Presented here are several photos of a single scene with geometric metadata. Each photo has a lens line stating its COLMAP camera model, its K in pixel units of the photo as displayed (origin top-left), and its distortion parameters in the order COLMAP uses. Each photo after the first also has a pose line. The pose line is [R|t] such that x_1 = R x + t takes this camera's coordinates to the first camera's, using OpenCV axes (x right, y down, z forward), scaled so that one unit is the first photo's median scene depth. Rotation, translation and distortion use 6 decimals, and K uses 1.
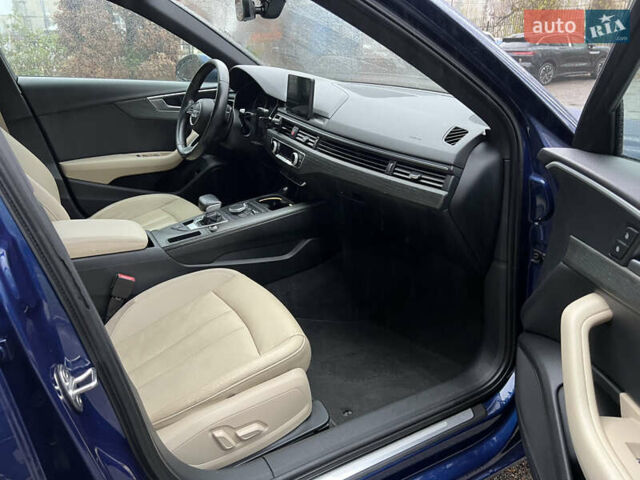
lens RADIAL K [[486.4, 0, 324.4], [0, 486.4, 236.3], [0, 0, 1]] dist [0.065067, -0.068047]
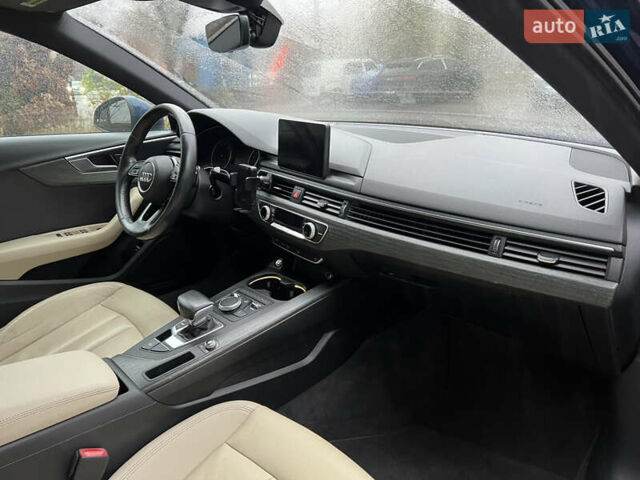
lens RADIAL K [[486.4, 0, 324.4], [0, 486.4, 236.3], [0, 0, 1]] dist [0.065067, -0.068047]
pose [[0.975173, -0.106294, 0.194265, -0.172834], [0.116401, 0.992341, -0.041343, -0.110672], [-0.188383, 0.062929, 0.980077, 0.253641]]
